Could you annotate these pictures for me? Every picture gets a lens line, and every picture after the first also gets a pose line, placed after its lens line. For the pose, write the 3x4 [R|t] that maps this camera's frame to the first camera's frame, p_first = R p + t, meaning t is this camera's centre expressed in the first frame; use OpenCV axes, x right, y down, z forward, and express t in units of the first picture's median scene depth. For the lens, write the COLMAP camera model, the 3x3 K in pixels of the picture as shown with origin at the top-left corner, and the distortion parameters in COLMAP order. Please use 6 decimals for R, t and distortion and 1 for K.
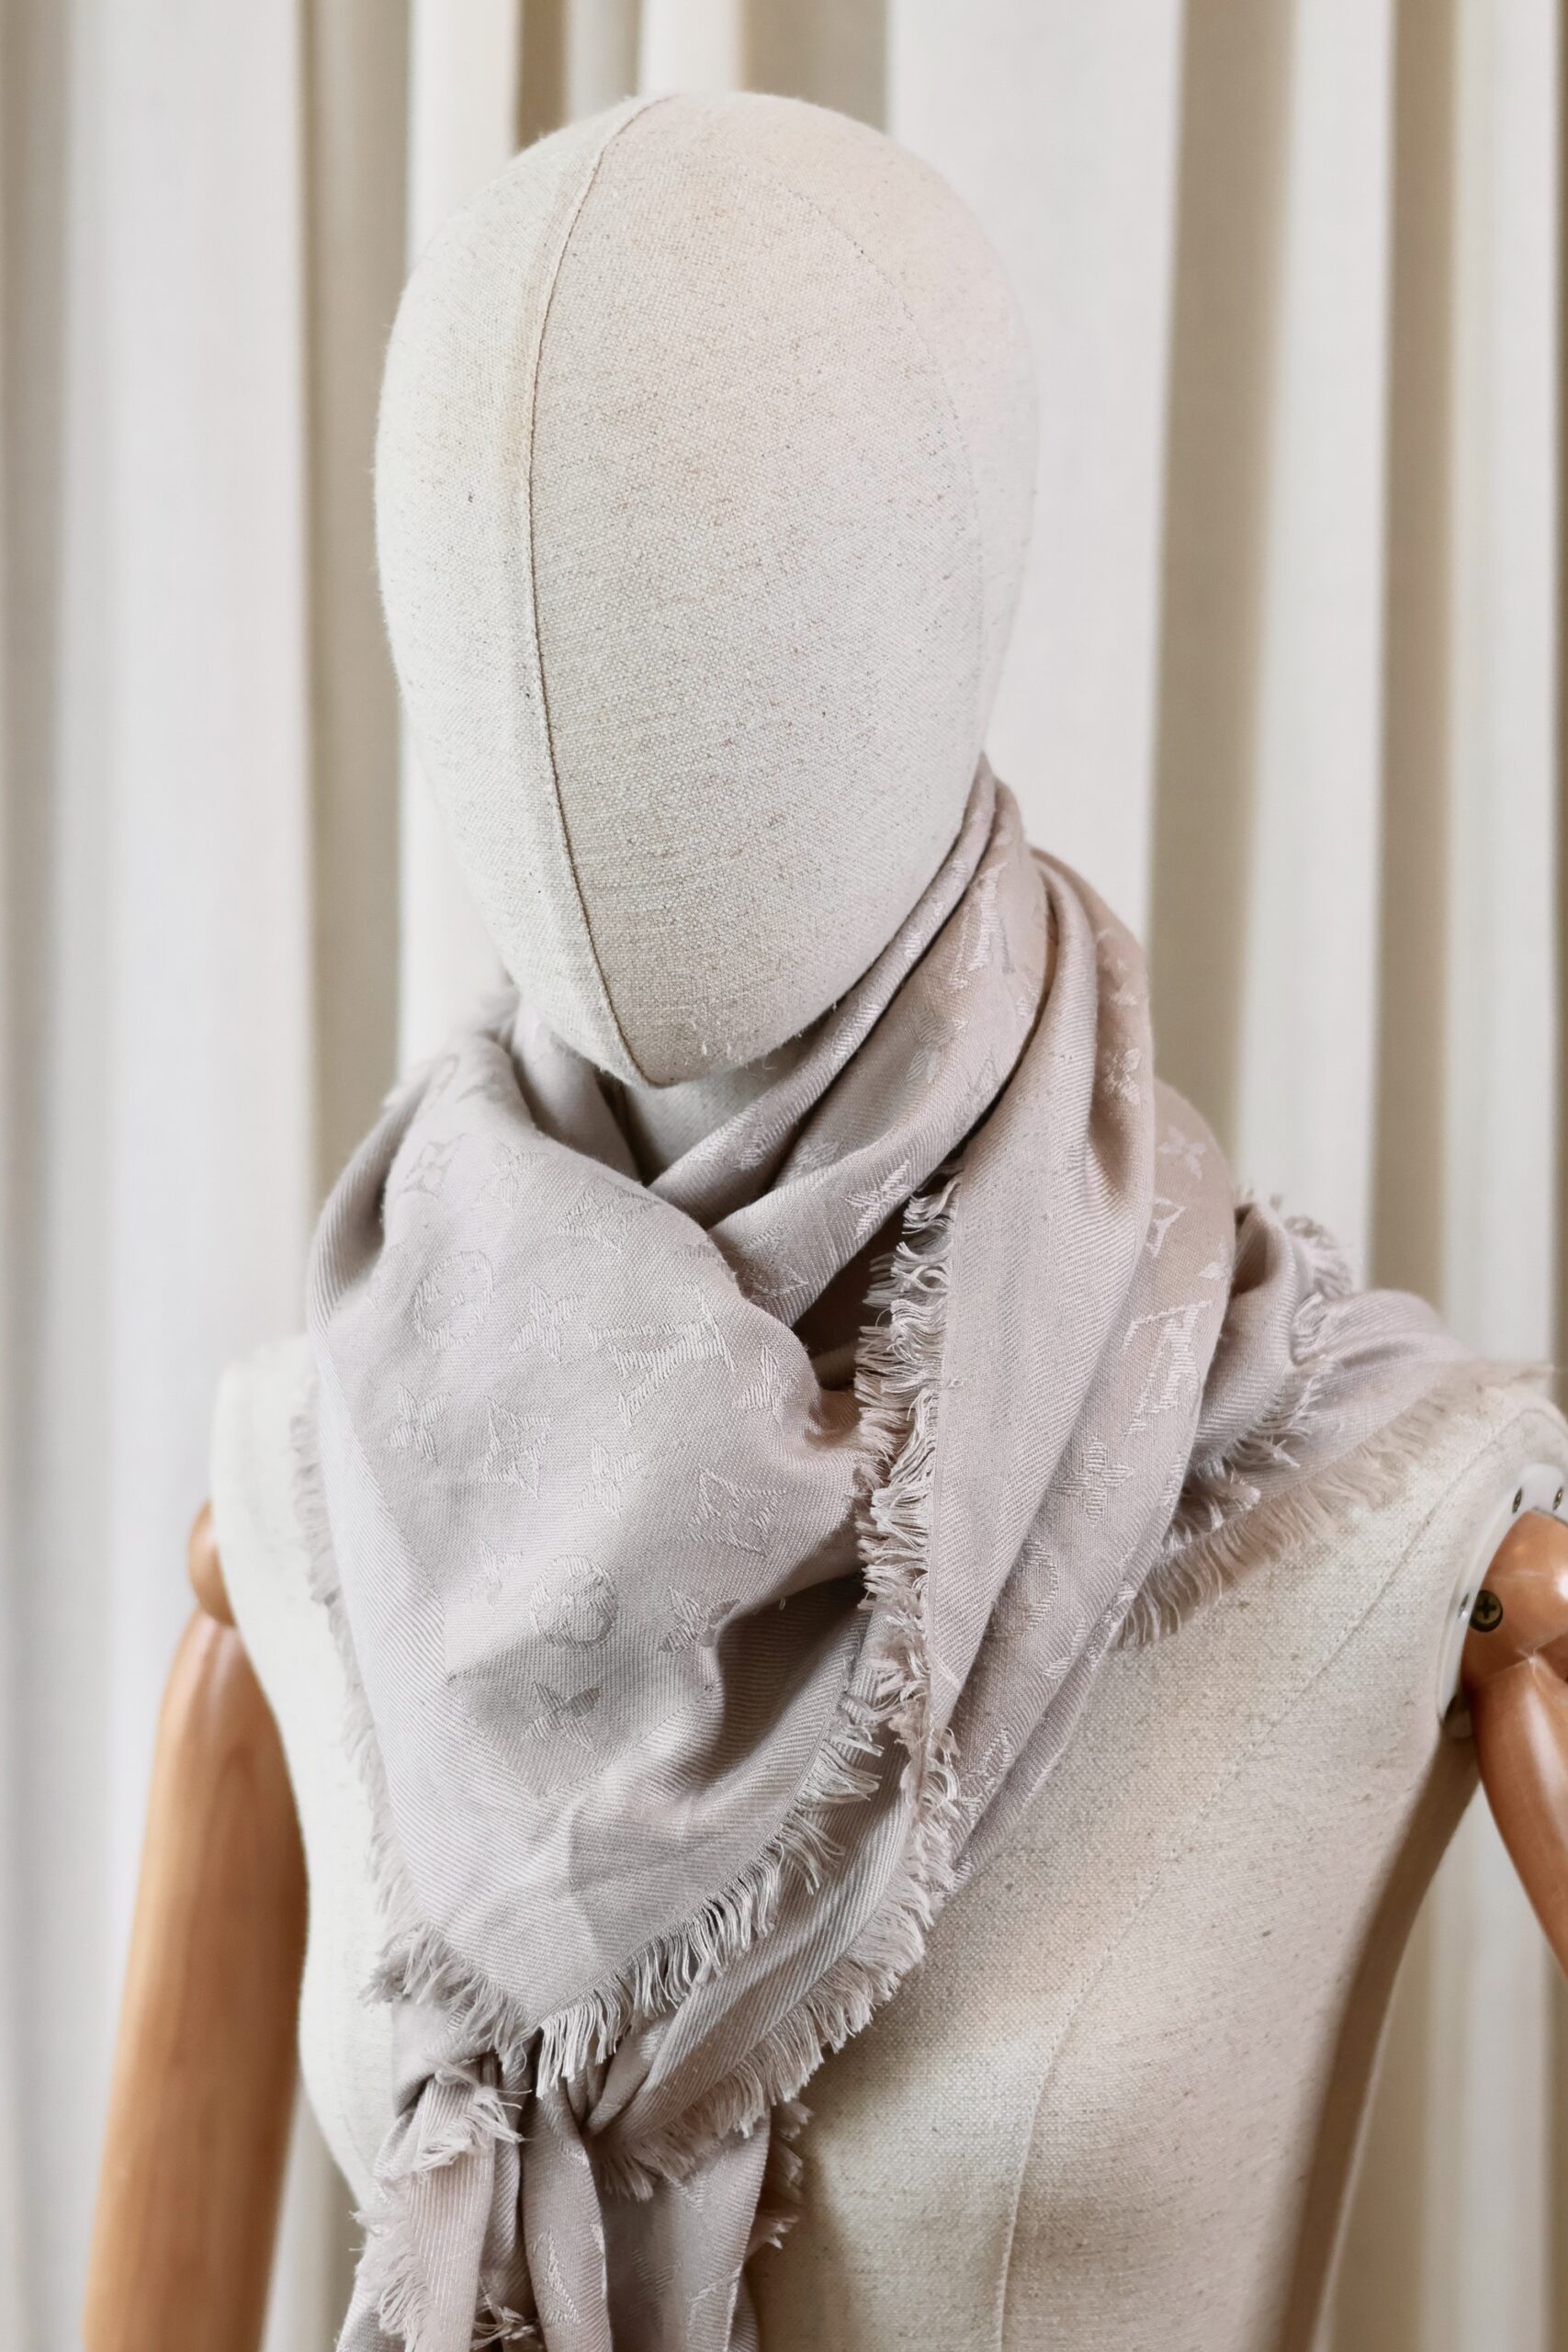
lens RADIAL K [[5454.6, 0, 784.4], [0, 5454.6, 1180.3], [0, 0, 1]] dist [0.025731, 0.000000]
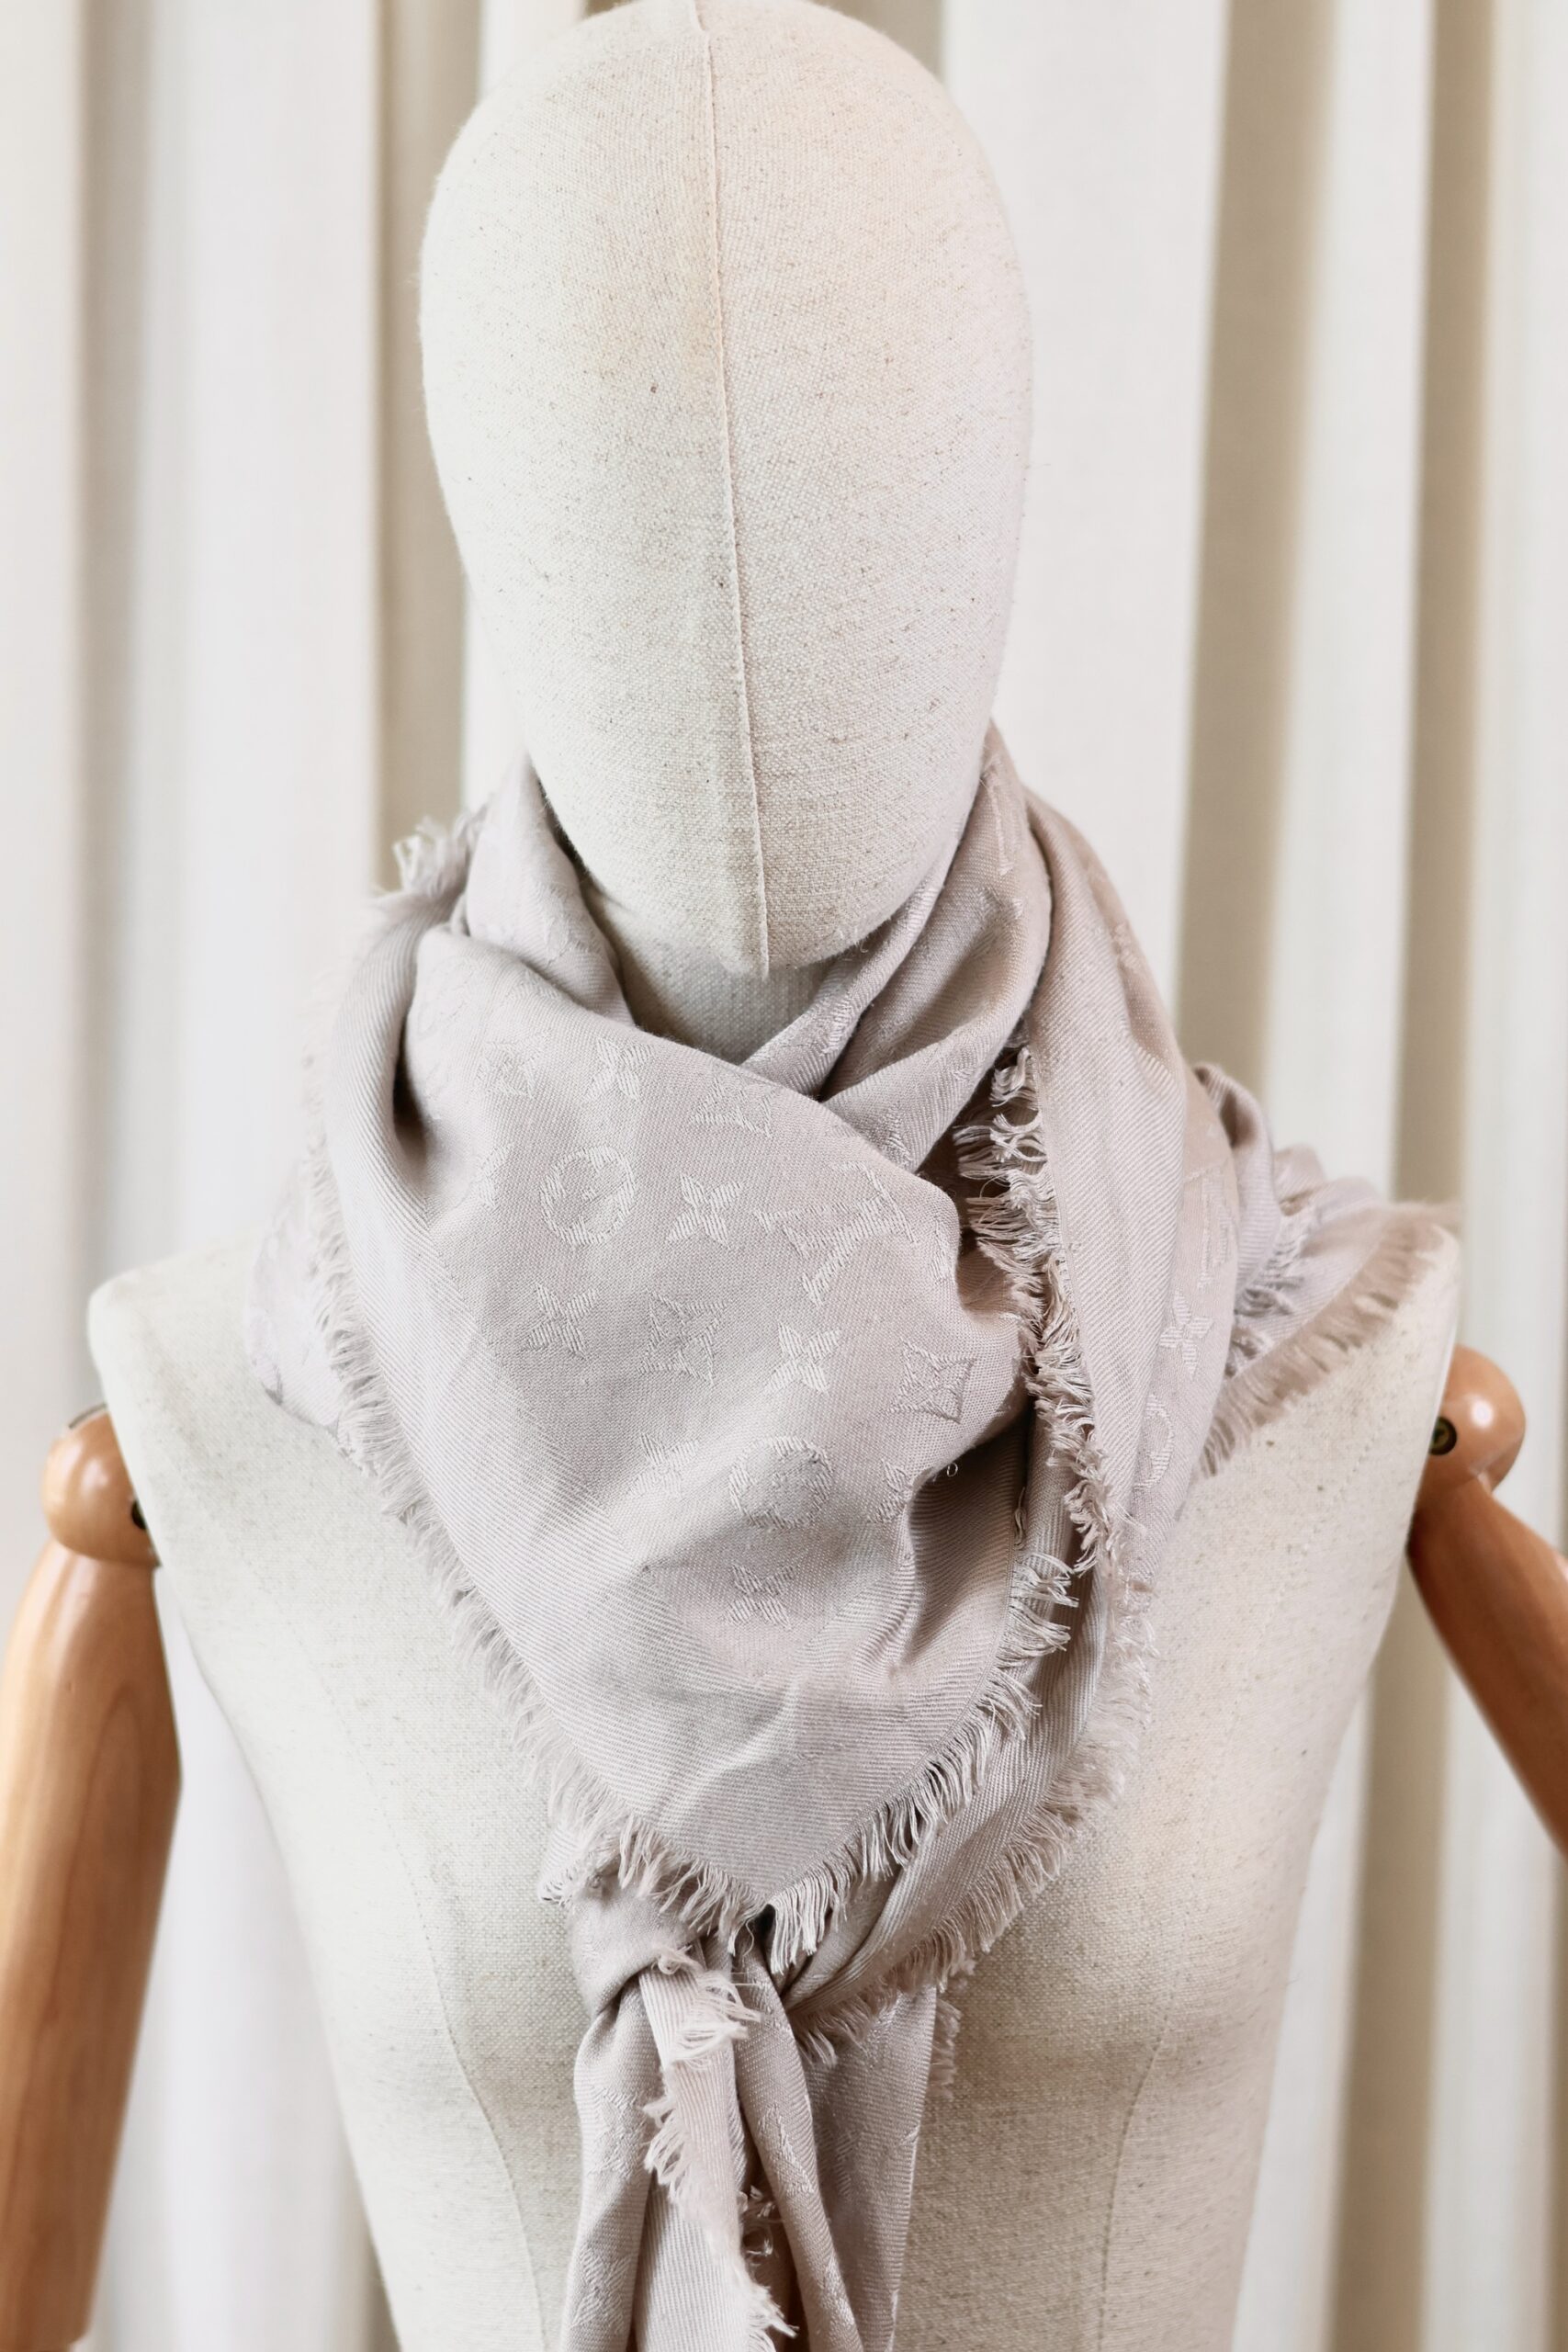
lens RADIAL K [[5454.6, 0, 784.5], [0, 5454.6, 1171.9], [0, 0, 1]] dist [0.025731, 0.000000]
pose [[0.918446, -0.053962, 0.391849, -0.428067], [0.051862, 0.998527, 0.015951, 0.003764], [-0.392133, 0.005672, 0.919891, 0.069066]]
